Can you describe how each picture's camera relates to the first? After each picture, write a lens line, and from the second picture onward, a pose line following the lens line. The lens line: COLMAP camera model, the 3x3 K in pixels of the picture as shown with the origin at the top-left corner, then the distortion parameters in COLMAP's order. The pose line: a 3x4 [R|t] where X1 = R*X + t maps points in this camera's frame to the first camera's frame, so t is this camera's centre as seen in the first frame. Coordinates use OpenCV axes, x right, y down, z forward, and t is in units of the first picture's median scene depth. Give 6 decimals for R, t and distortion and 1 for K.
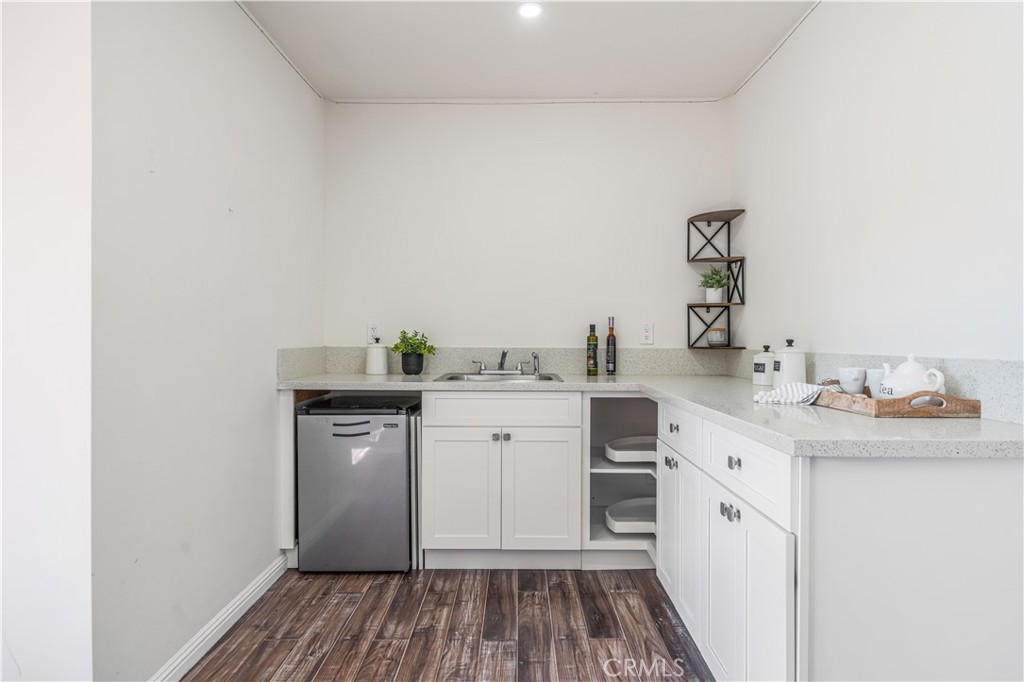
lens RADIAL K [[584.4, 0, 512.8], [0, 584.4, 339.1], [0, 0, 1]] dist [-0.000449, 0.000355]
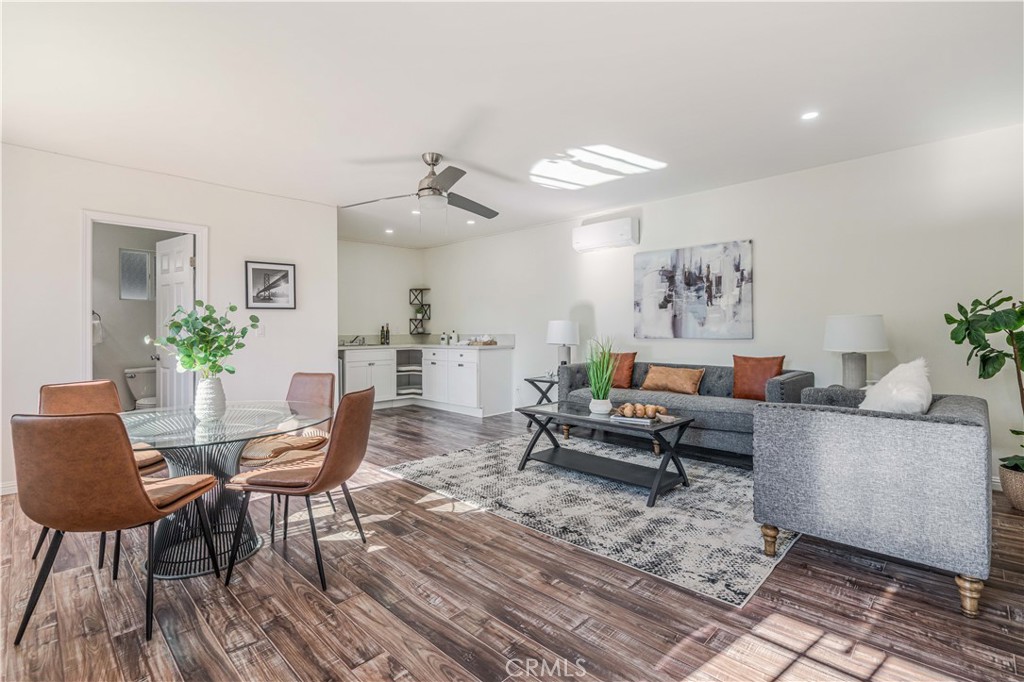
lens RADIAL K [[471.0, 0, 520.5], [0, 471.0, 335.4], [0, 0, 1]] dist [-0.013950, 0.000649]
pose [[0.688080, -0.013303, 0.725513, -1.048151], [0.007247, 0.999908, 0.011461, -0.001340], [-0.725598, -0.002628, 0.688113, -1.025633]]
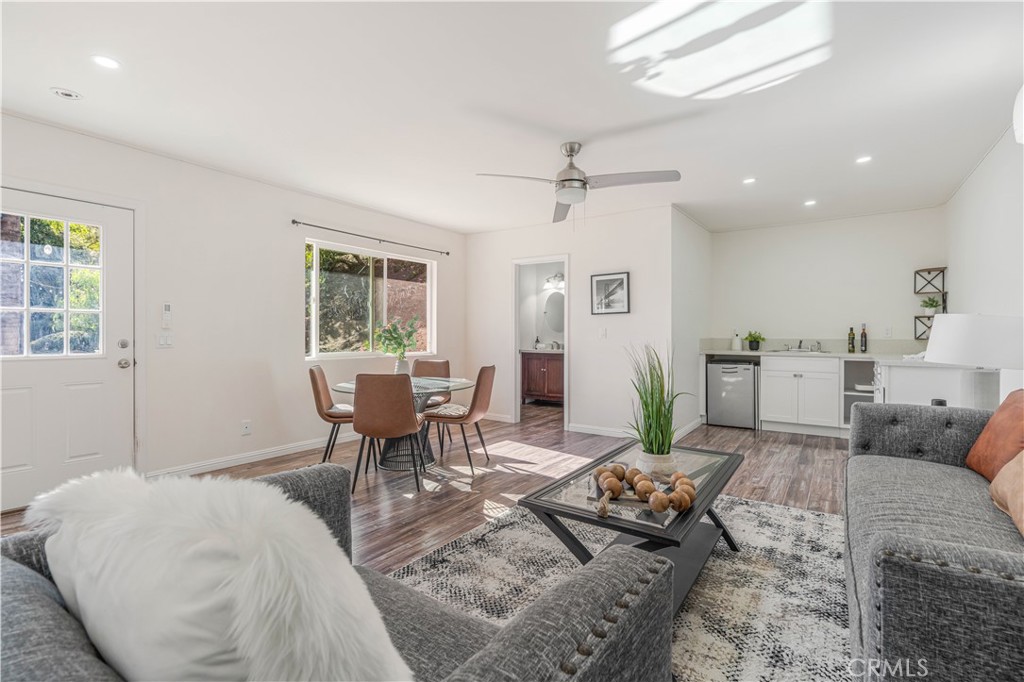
lens RADIAL K [[471.0, 0, 508.7], [0, 471.0, 338.6], [0, 0, 1]] dist [-0.013950, 0.000649]
pose [[0.823368, 0.003478, -0.567497, 0.077648], [-0.000558, 0.999986, 0.005320, 0.006045], [0.567507, -0.004064, 0.823359, -1.042821]]
